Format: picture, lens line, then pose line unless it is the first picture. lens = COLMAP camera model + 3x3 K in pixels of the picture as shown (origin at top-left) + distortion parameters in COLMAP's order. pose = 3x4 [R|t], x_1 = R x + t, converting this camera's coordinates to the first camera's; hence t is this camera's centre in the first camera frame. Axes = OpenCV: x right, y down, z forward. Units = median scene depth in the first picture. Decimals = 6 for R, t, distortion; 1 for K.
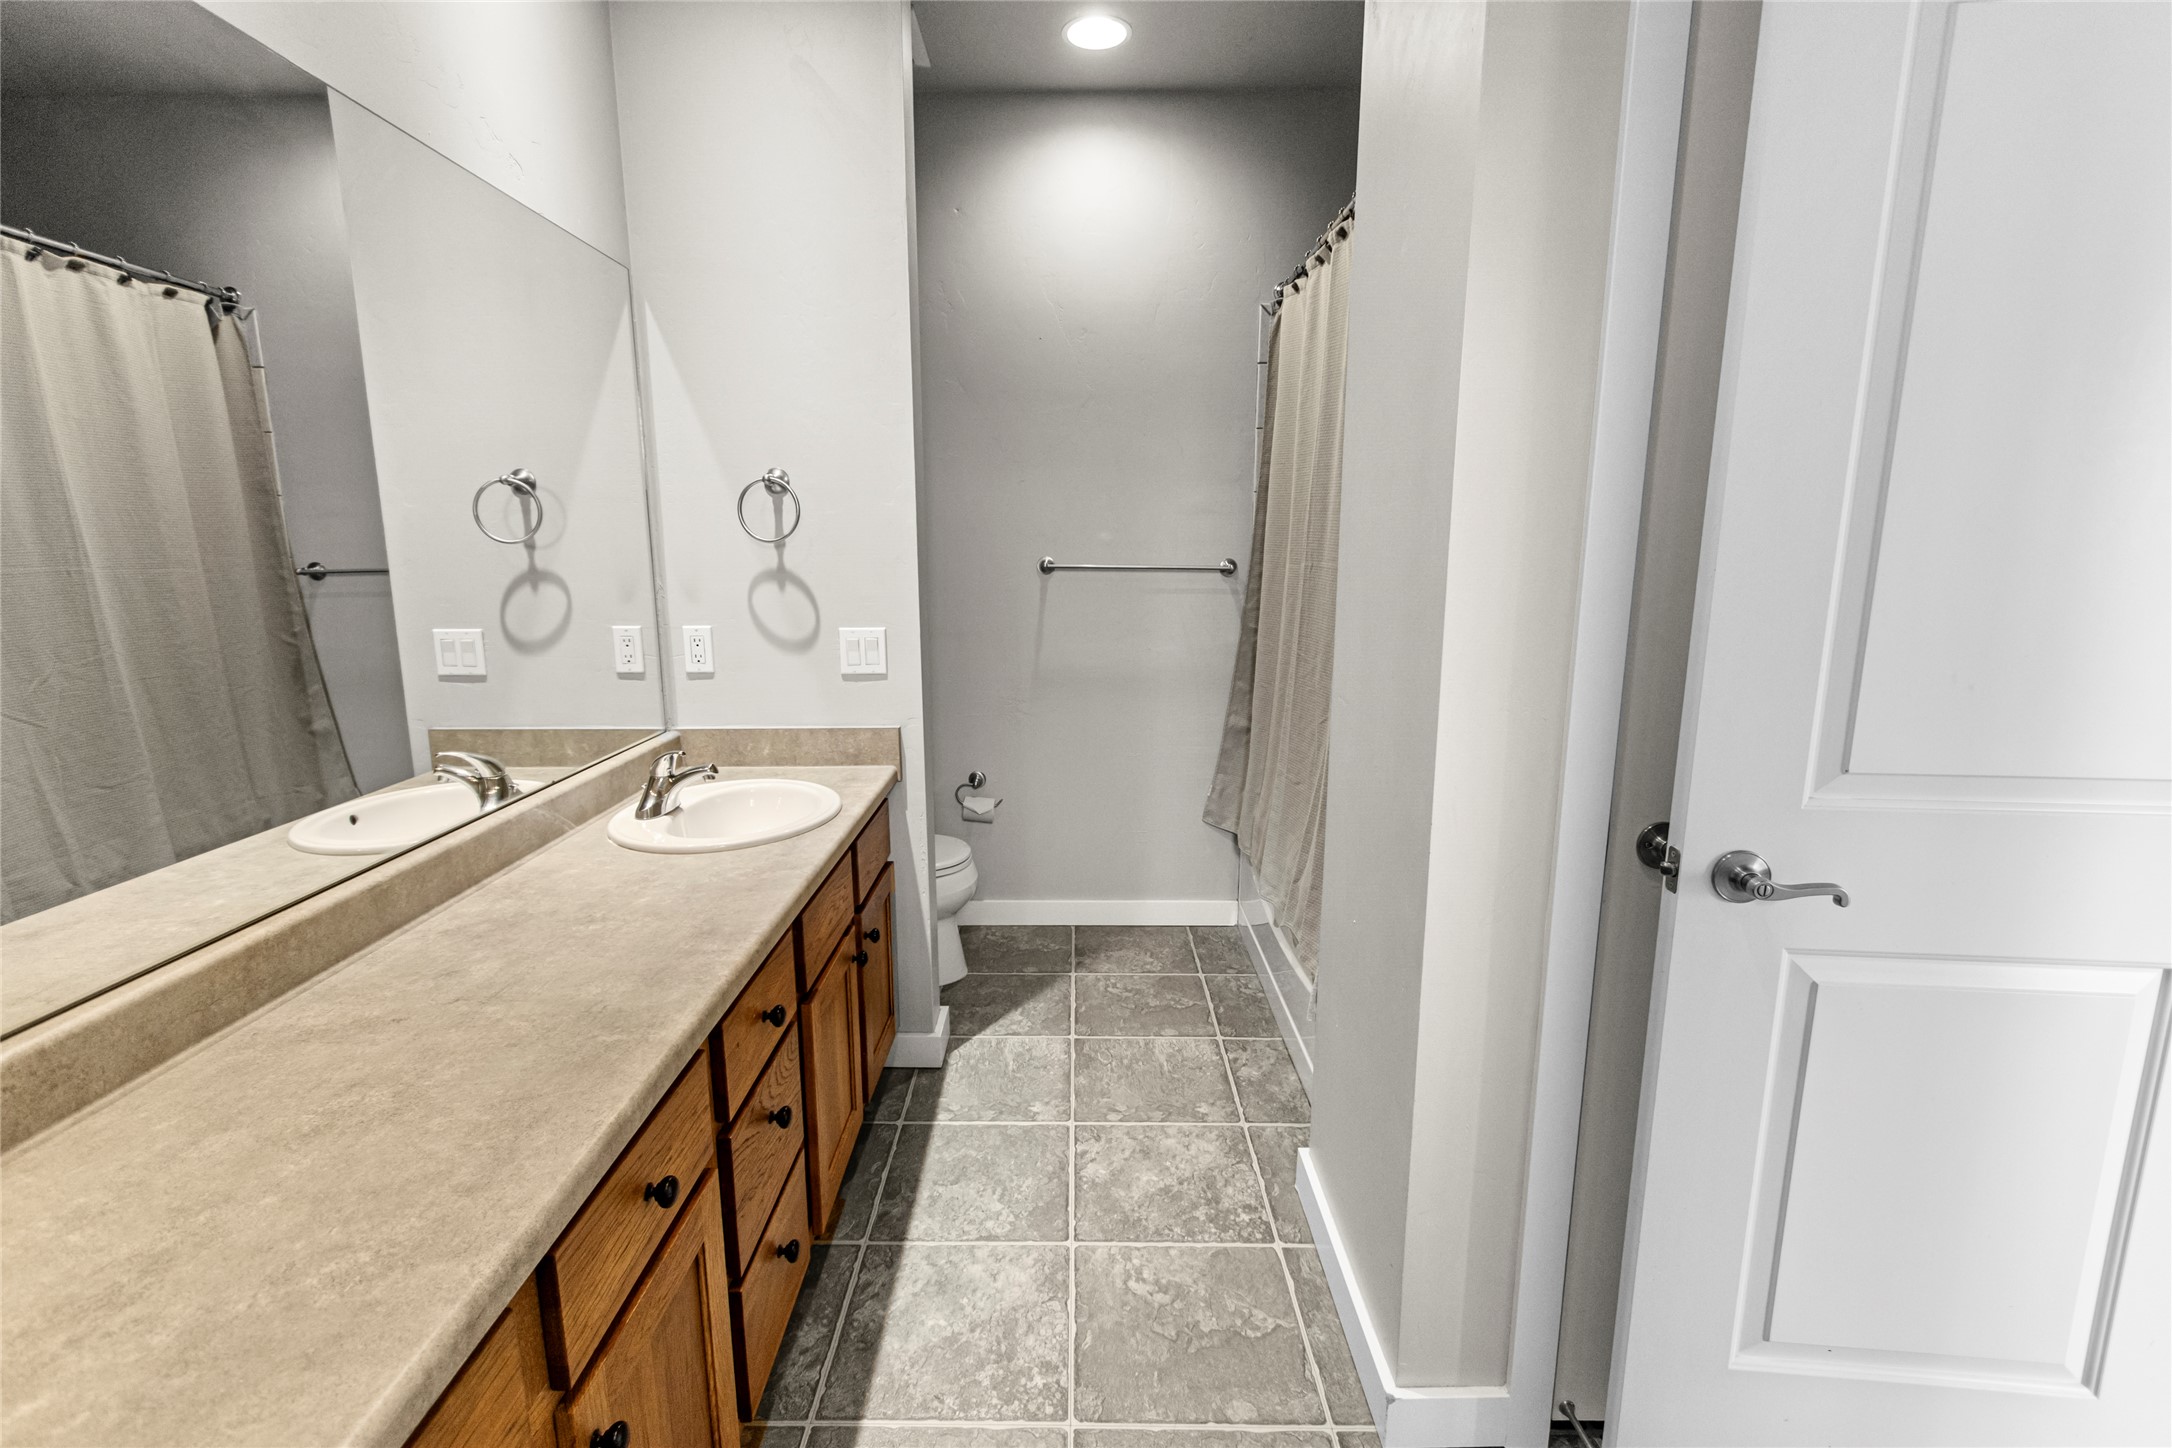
lens RADIAL K [[990.2, 0, 1071.4], [0, 990.2, 727.0], [0, 0, 1]] dist [0.011998, -0.006418]
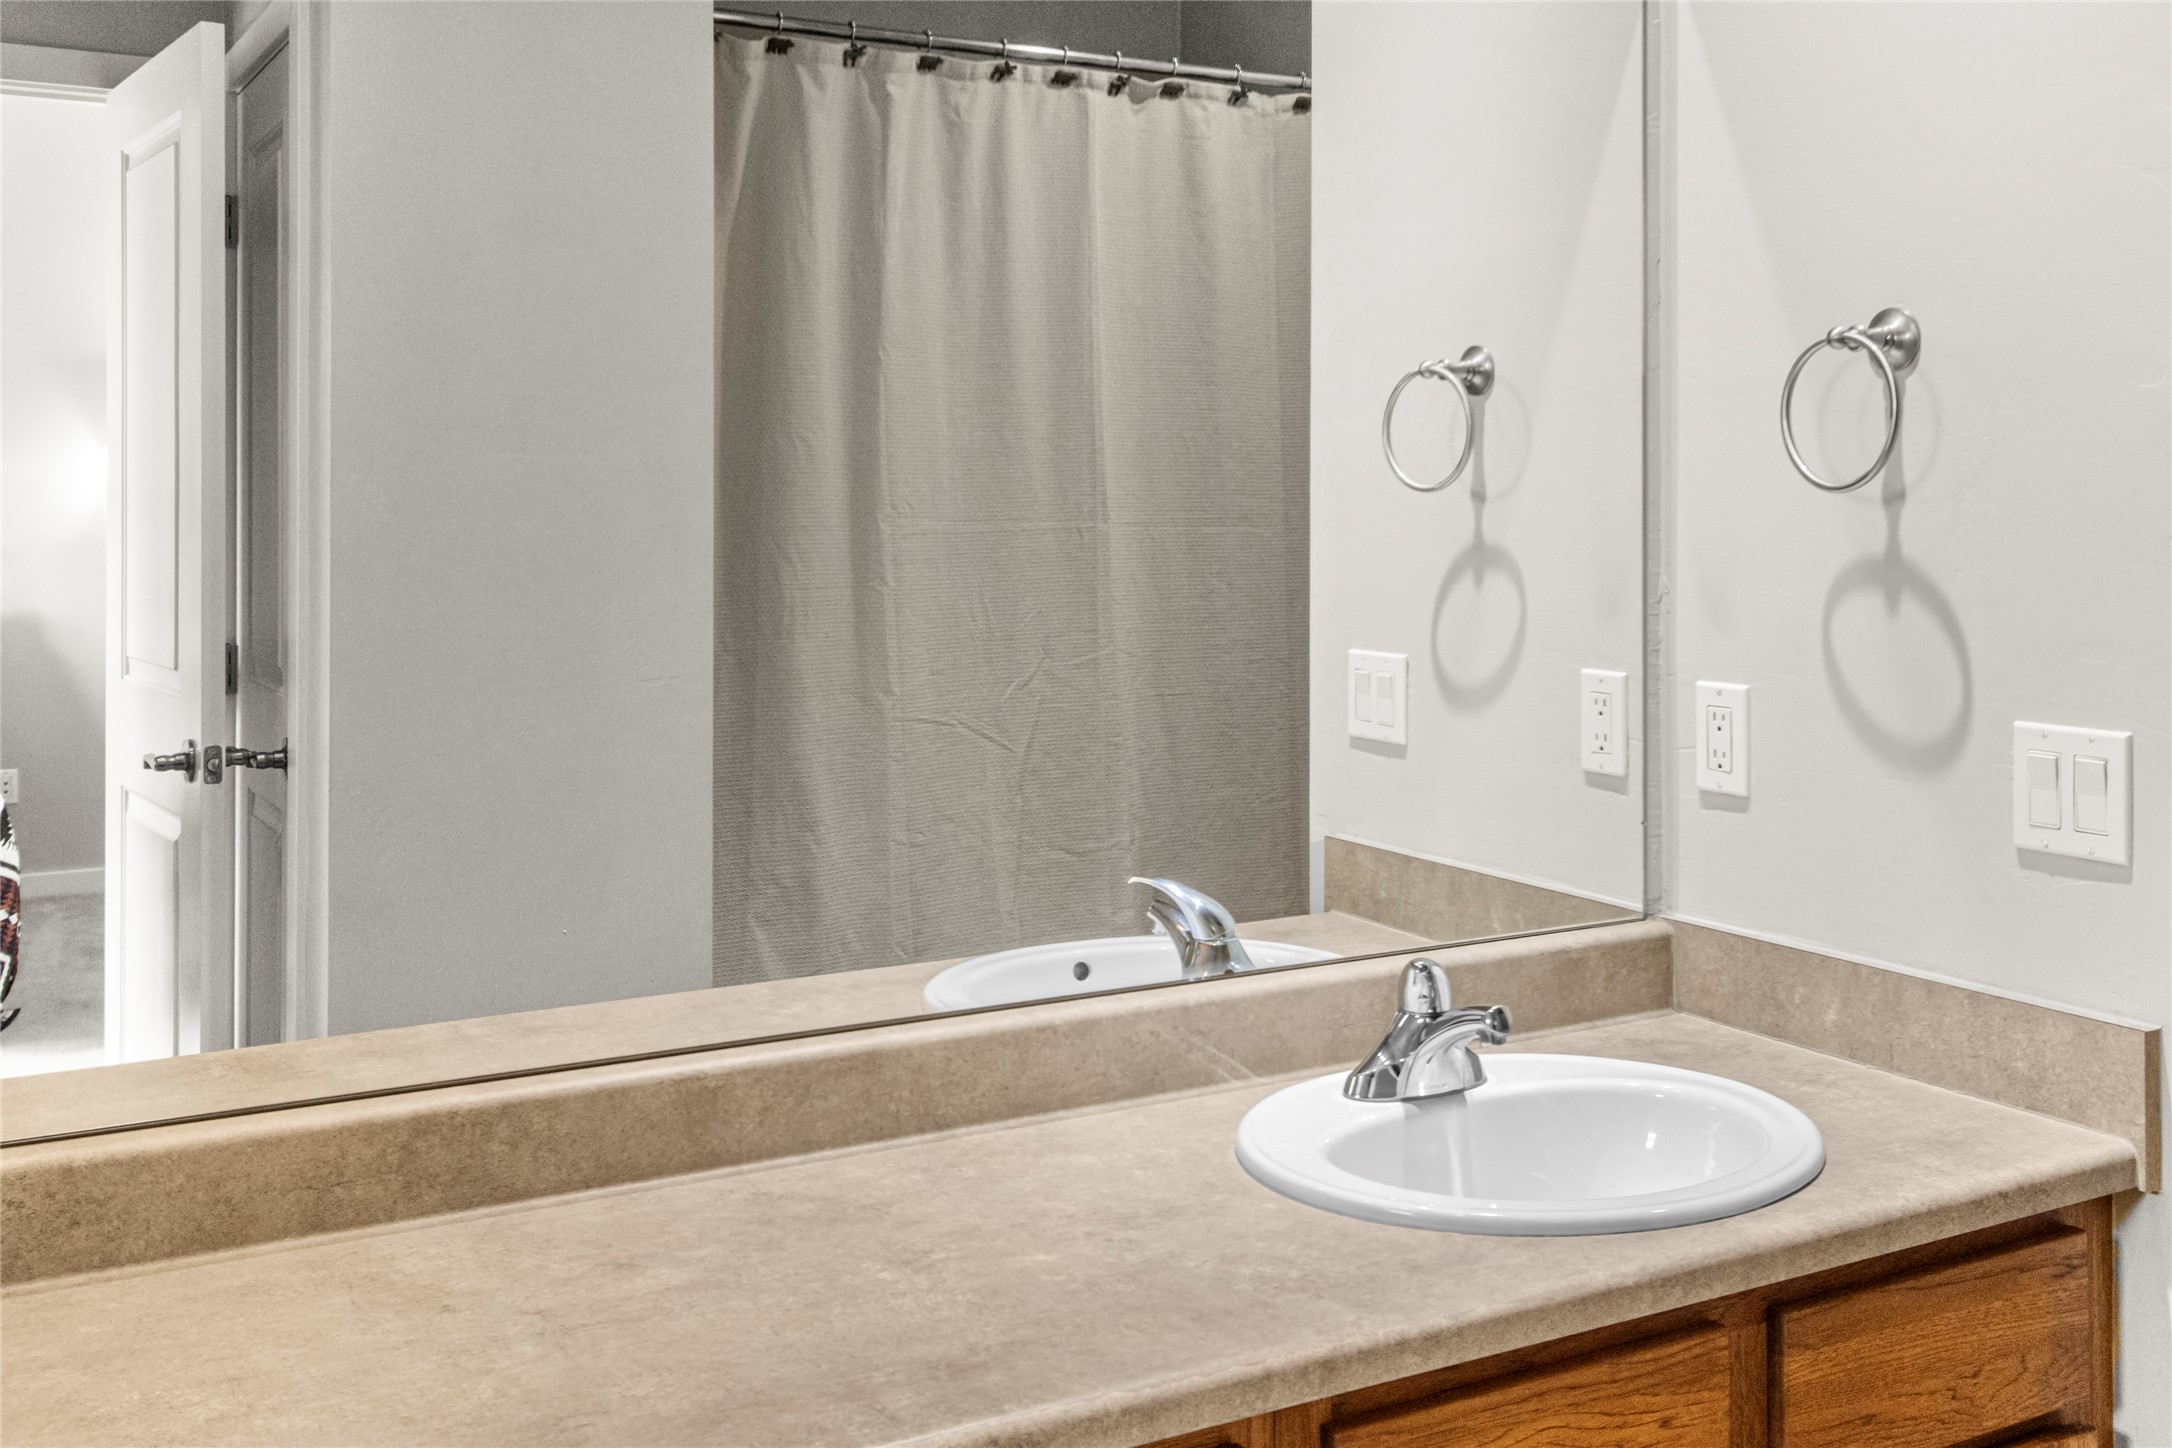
lens RADIAL K [[2139.0, 0, 1115.7], [0, 2139.0, 522.9], [0, 0, 1]] dist [0.006590, 0.000000]
pose [[0.492541, 0.018073, -0.870102, 0.299649], [-0.159208, 0.984784, -0.069668, -0.066273], [0.855603, 0.172842, 0.487923, 0.328386]]
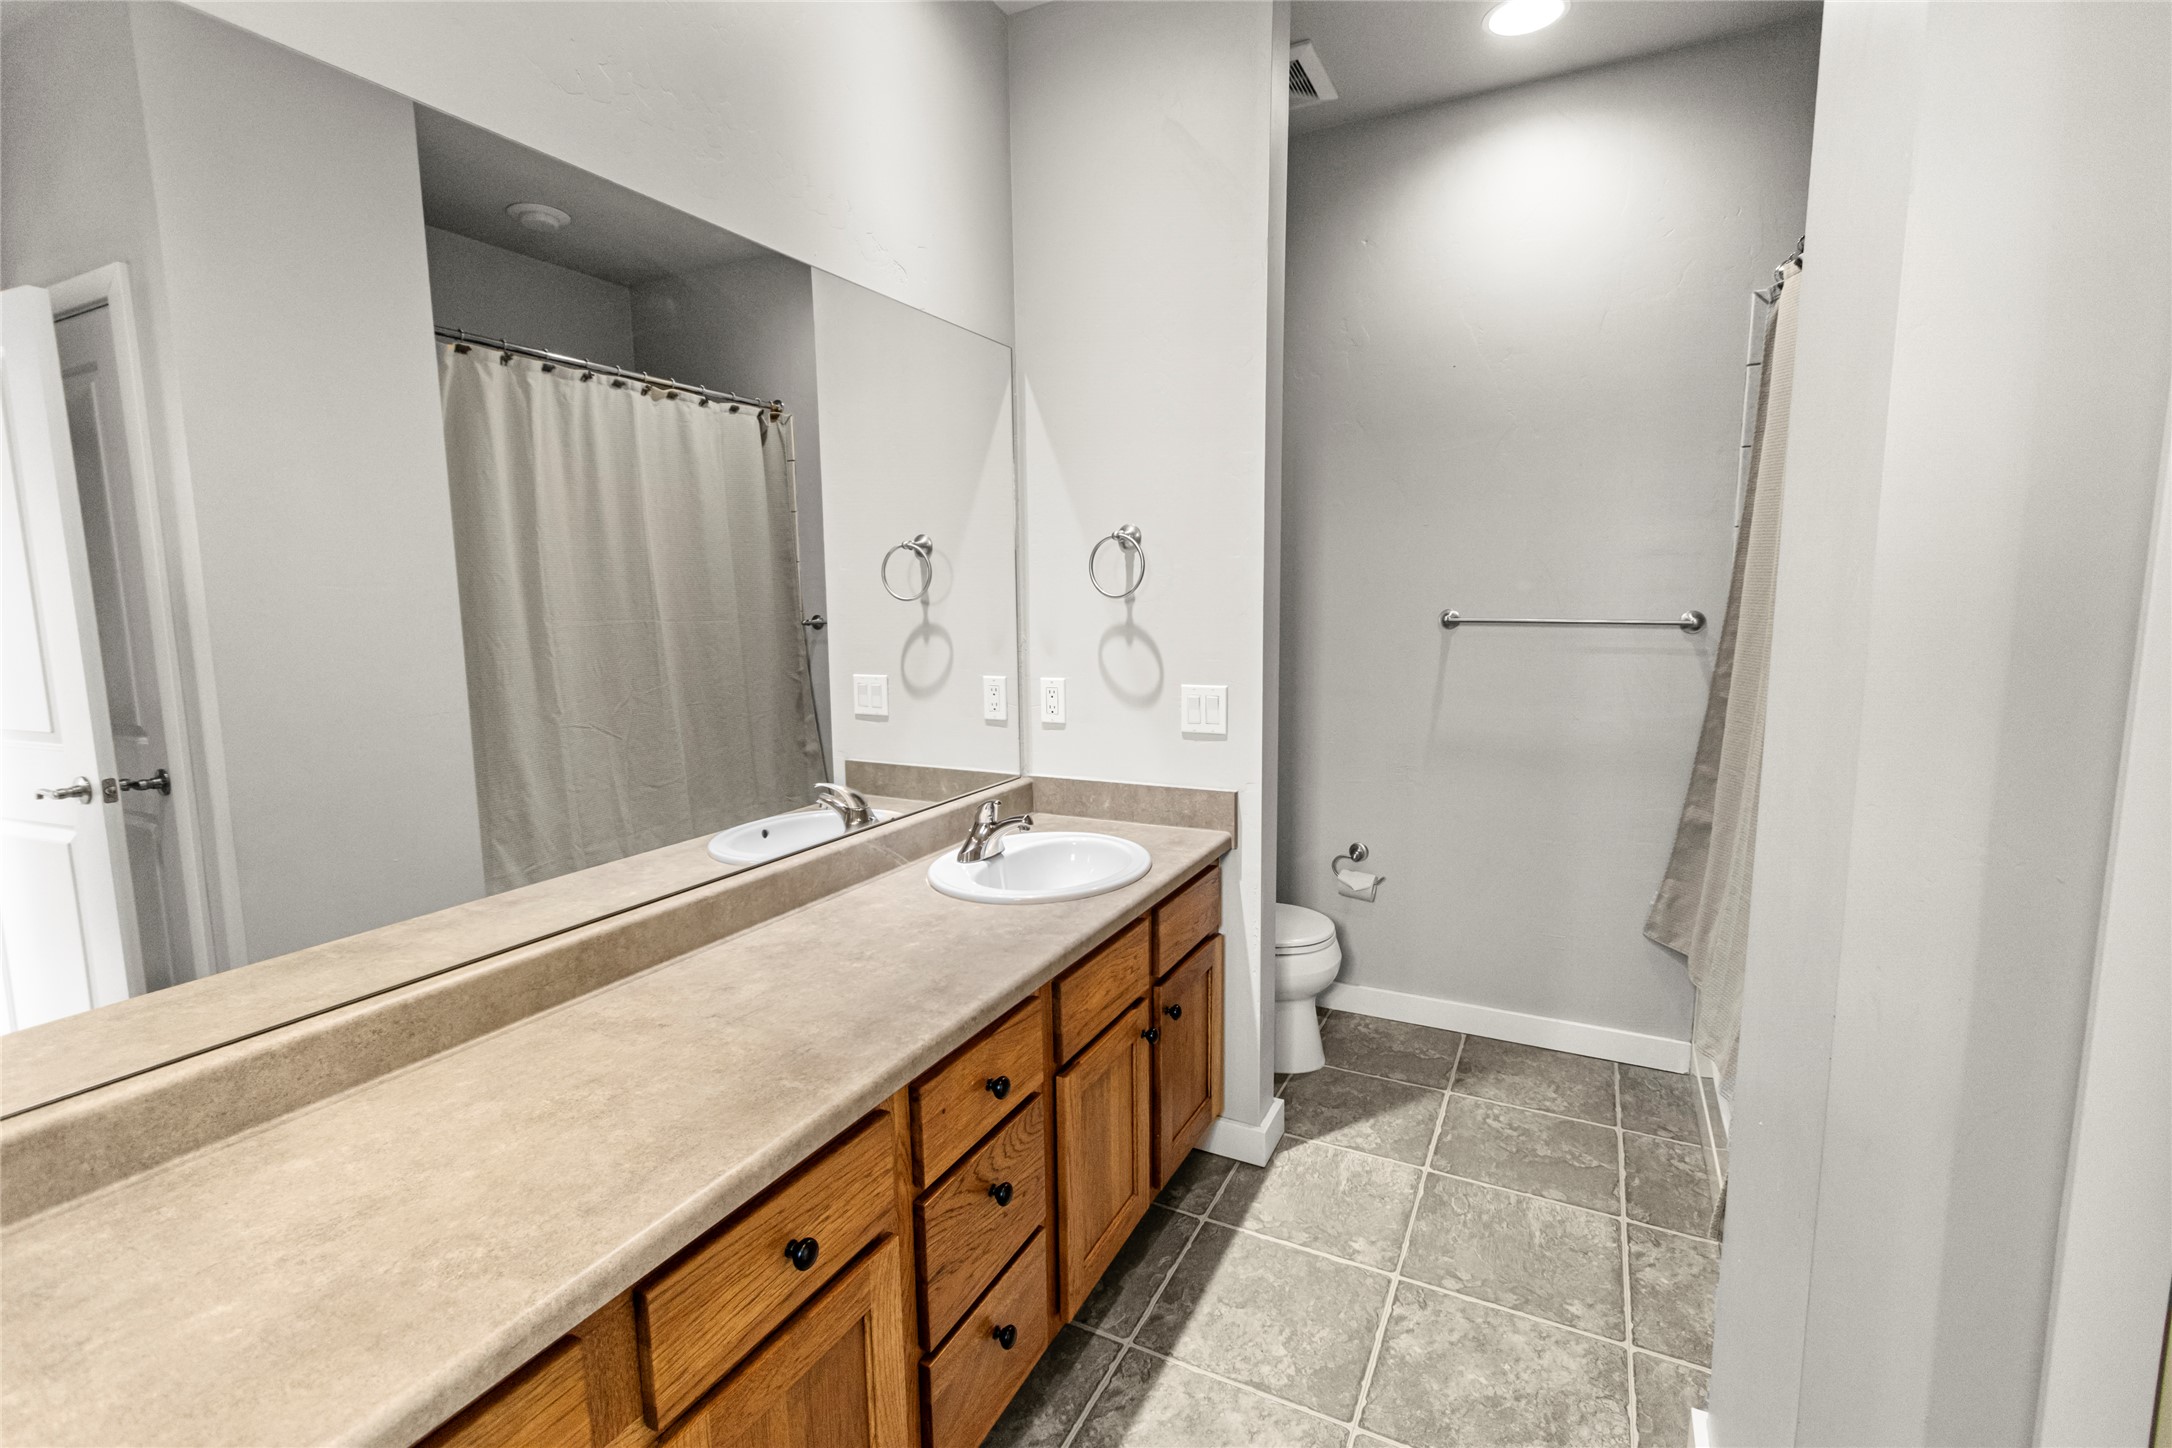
lens RADIAL K [[990.2, 0, 1072.6], [0, 990.2, 725.4], [0, 0, 1]] dist [0.011998, -0.006418]
pose [[0.887931, 0.052318, -0.456992, 0.120829], [-0.073945, 0.996824, -0.029555, -0.024352], [0.453995, 0.060035, 0.888980, 0.093647]]
